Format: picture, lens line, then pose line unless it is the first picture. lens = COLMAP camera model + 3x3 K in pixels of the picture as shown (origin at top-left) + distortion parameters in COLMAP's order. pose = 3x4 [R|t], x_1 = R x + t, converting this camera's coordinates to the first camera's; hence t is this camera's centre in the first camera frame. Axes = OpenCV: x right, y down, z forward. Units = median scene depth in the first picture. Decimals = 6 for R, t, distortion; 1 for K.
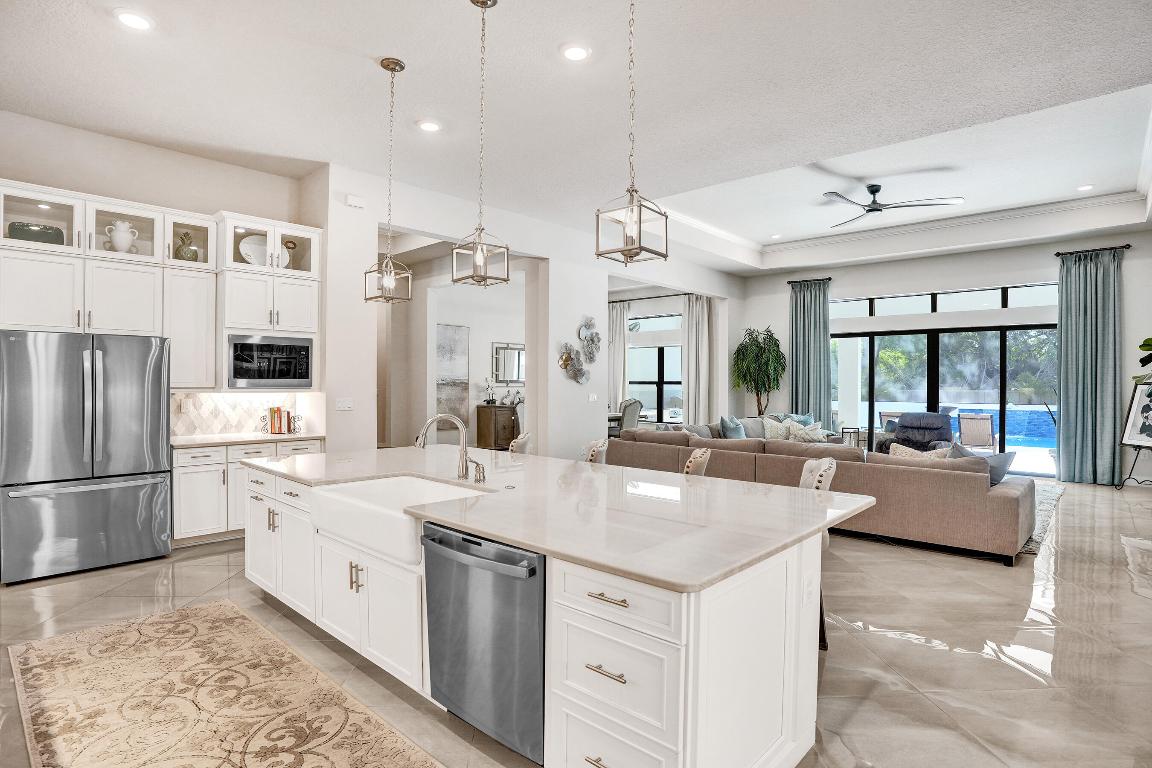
lens RADIAL K [[583.6, 0, 576.0], [0, 583.6, 384.0], [0, 0, 1]] dist [-0.052594, 0.001608]
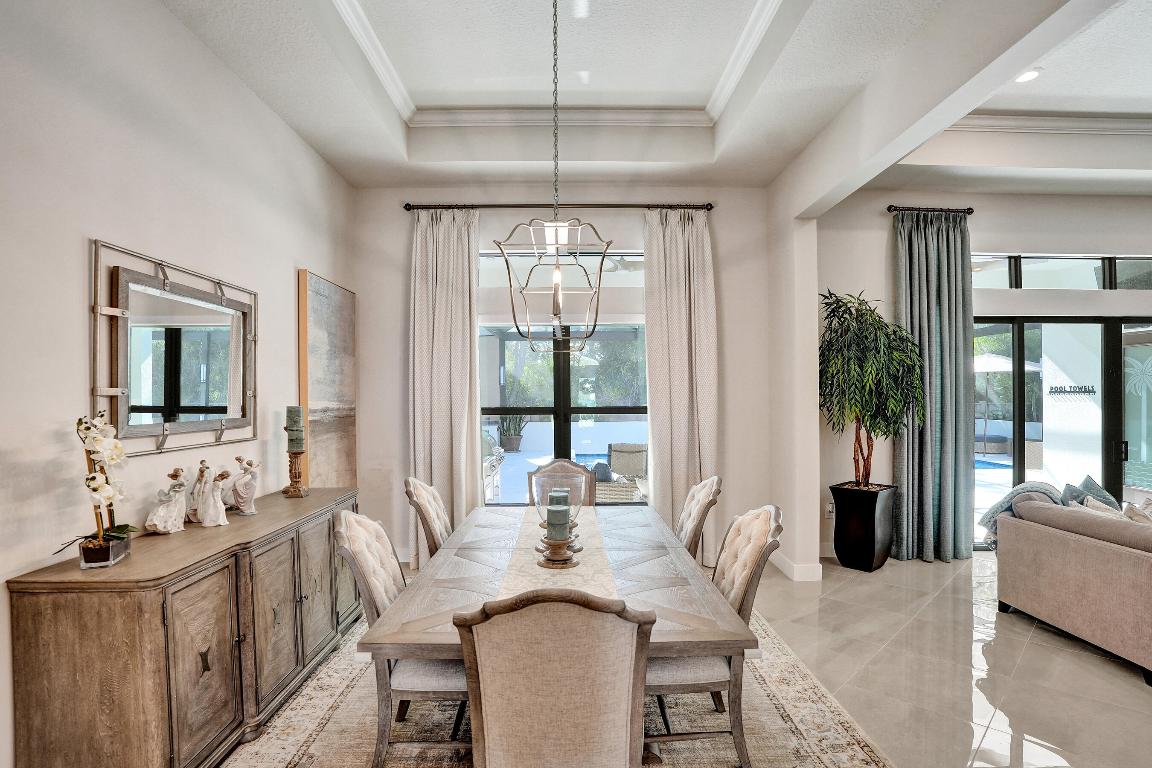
lens RADIAL K [[600.6, 0, 592.4], [0, 600.6, 387.7], [0, 0, 1]] dist [-0.063462, 0.023536]
pose [[0.714869, 0.003930, 0.699247, -0.190818], [0.009883, 0.999828, -0.015723, -0.015162], [-0.699188, 0.018150, 0.714707, 0.886706]]
